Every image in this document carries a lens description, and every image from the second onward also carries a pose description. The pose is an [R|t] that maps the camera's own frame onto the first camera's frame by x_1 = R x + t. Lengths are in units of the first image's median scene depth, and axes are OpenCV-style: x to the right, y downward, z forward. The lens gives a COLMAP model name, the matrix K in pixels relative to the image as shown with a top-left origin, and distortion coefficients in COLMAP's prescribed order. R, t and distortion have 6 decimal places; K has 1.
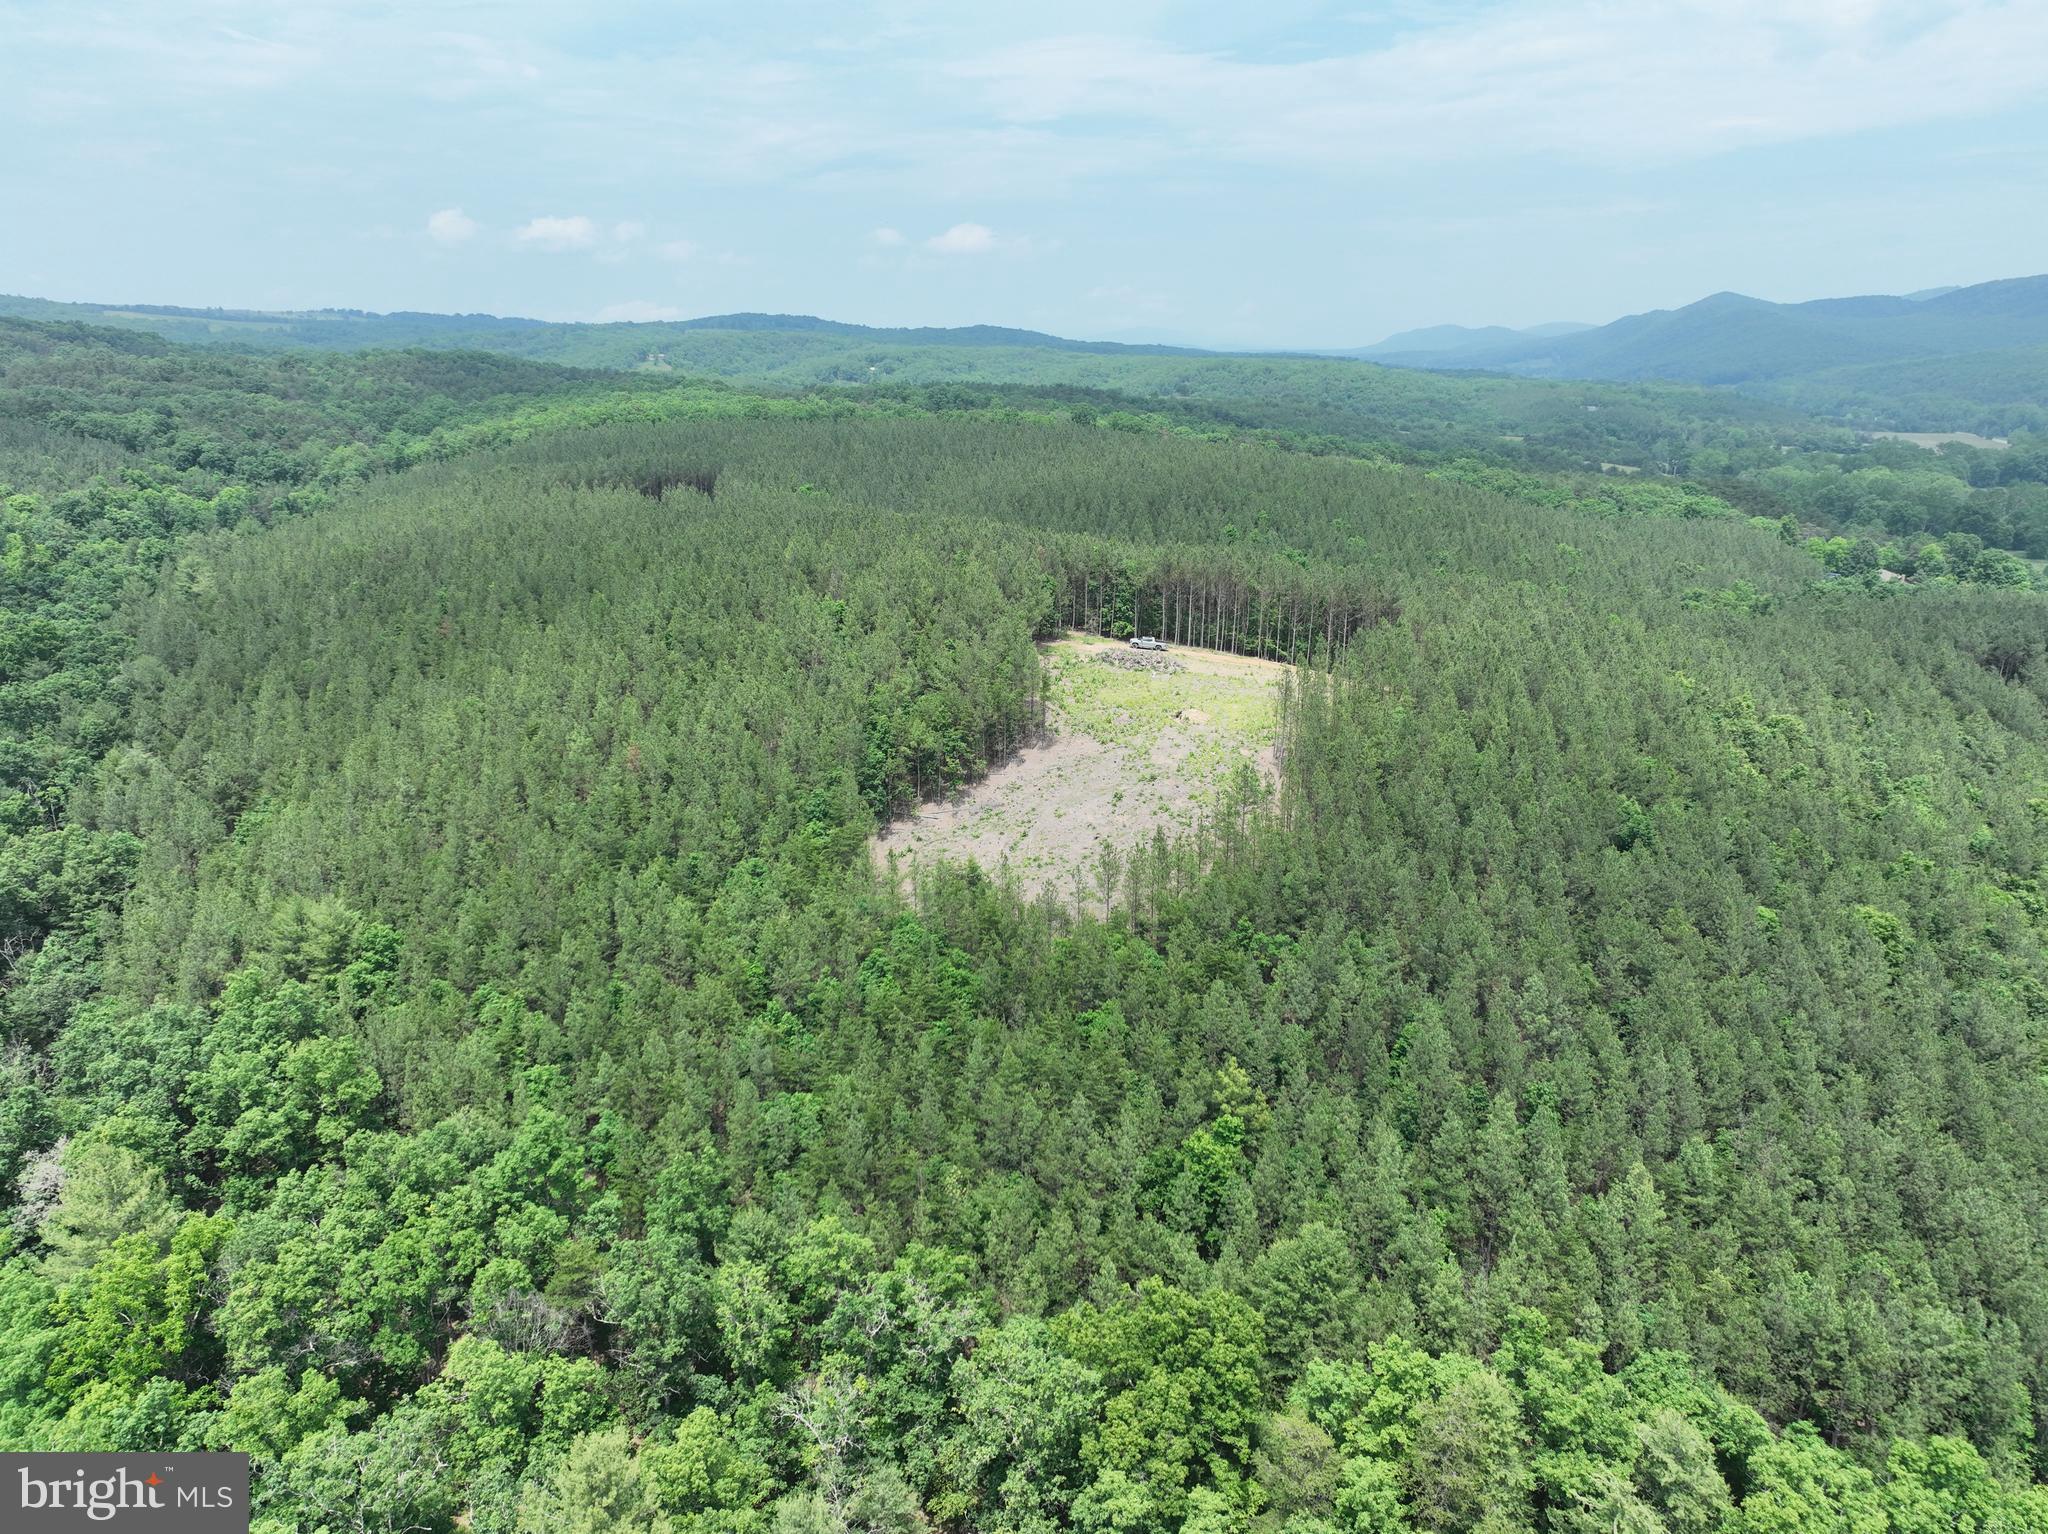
lens RADIAL K [[1432.1, 0, 1024.3], [0, 1432.1, 766.0], [0, 0, 1]] dist [0.001488, 0.013179]
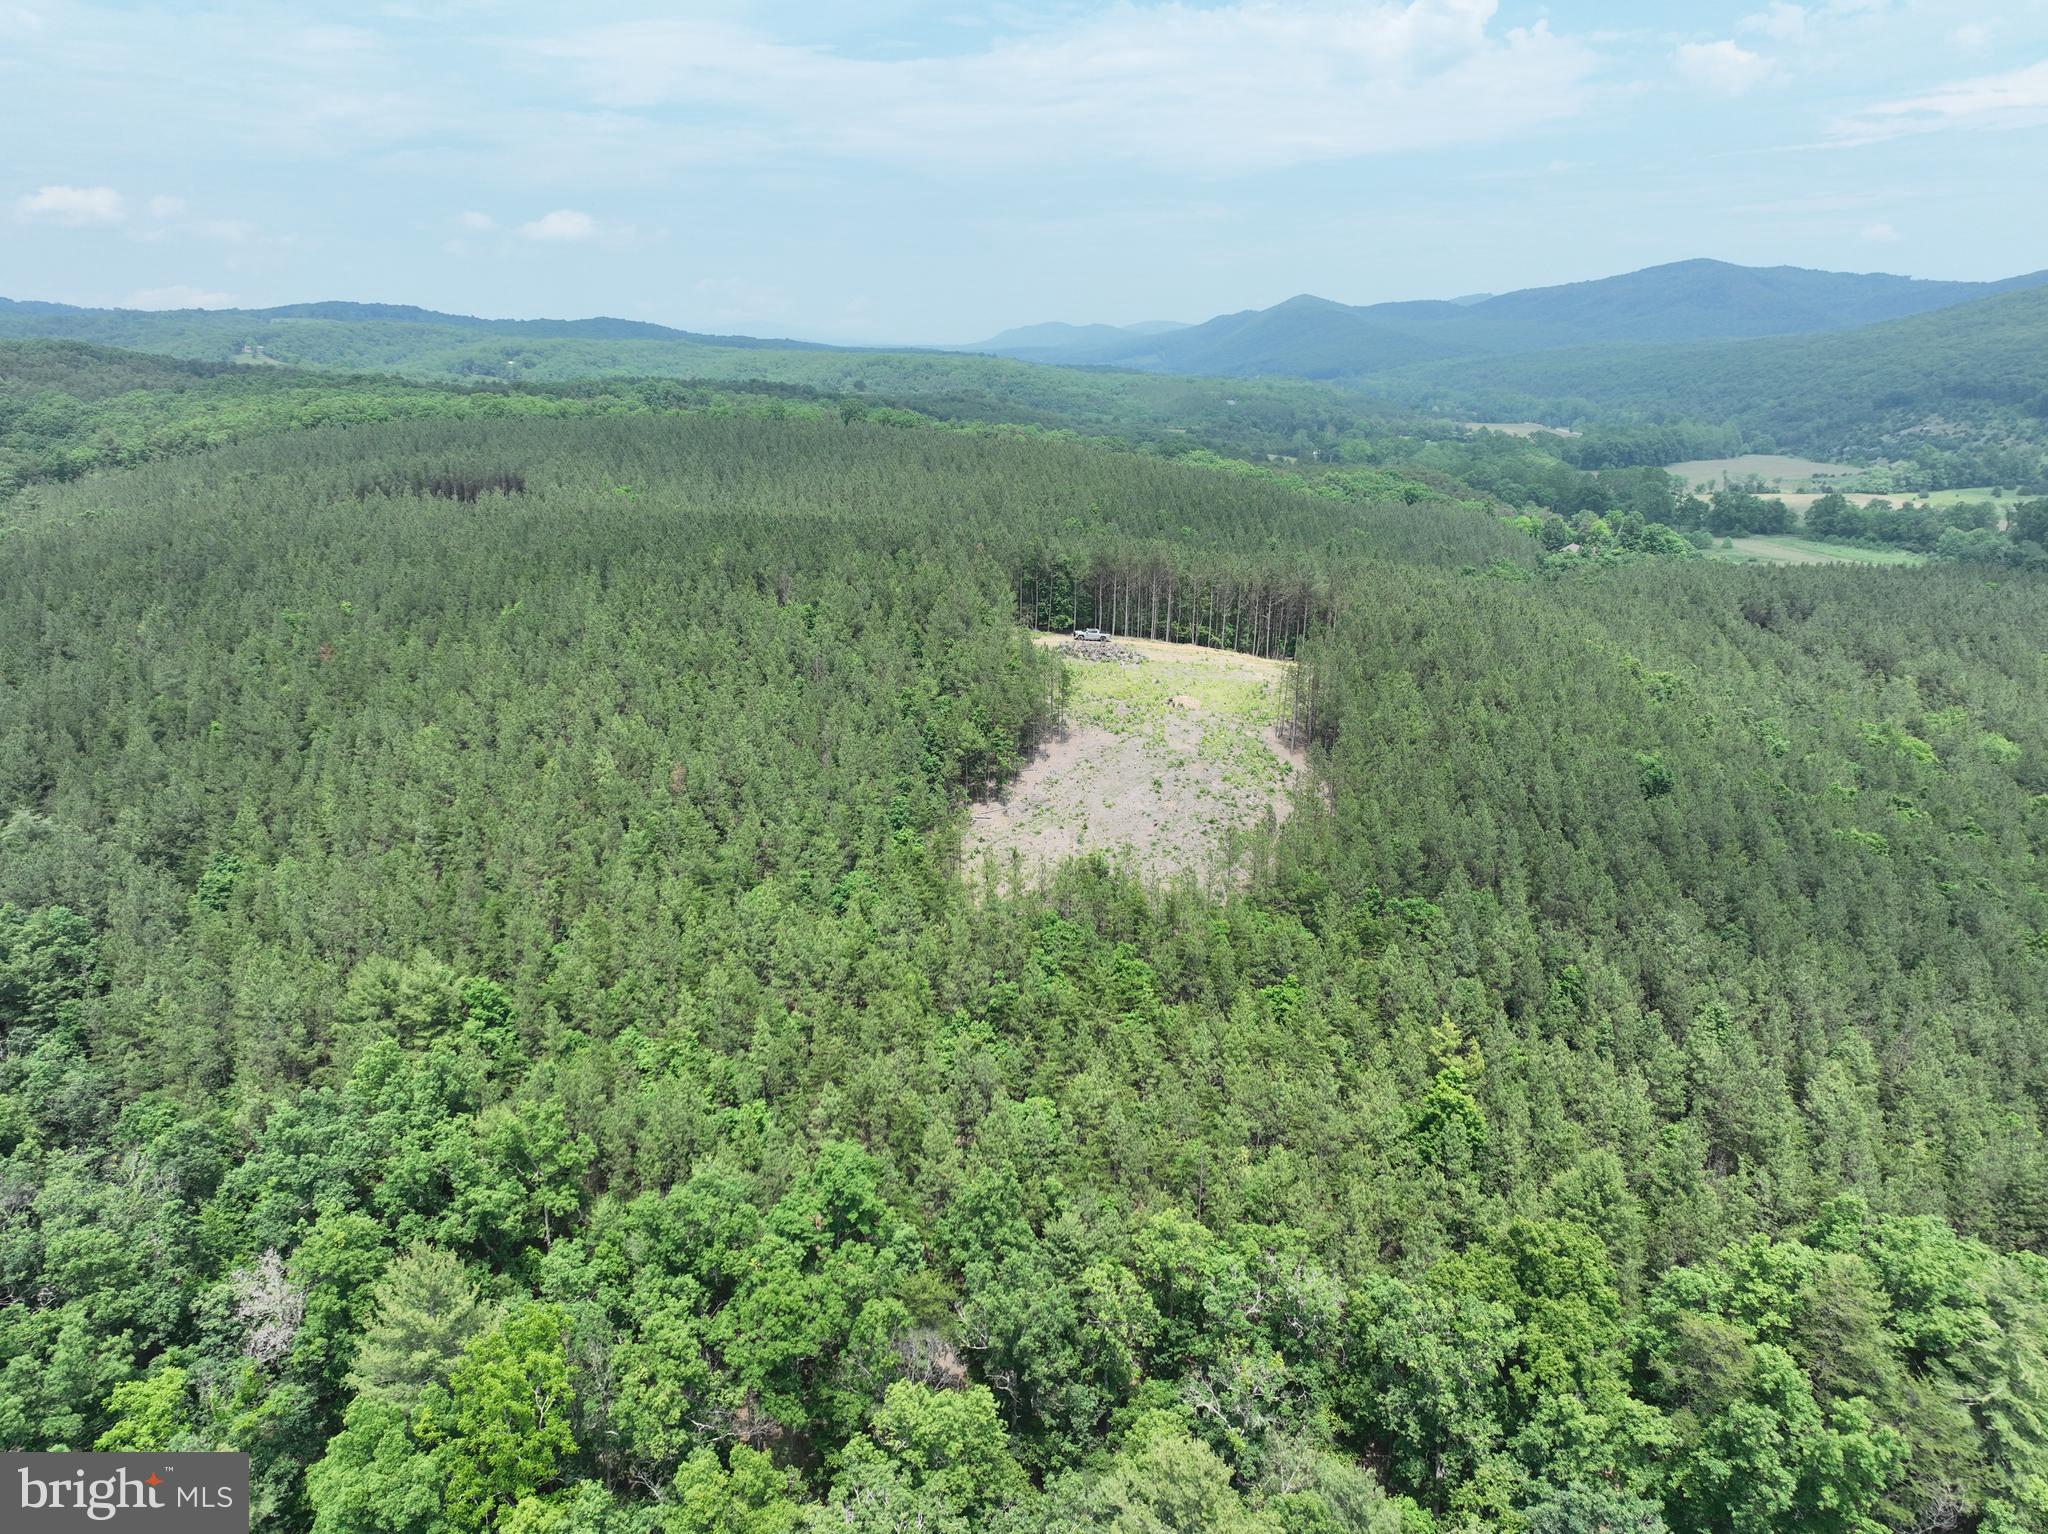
lens RADIAL K [[1432.1, 0, 1022.7], [0, 1432.1, 767.6], [0, 0, 1]] dist [0.001488, 0.013179]
pose [[0.966367, -0.067280, 0.248210, -0.104918], [0.066190, 0.997726, 0.012745, -0.003607], [-0.248503, 0.004112, 0.968622, 0.010478]]
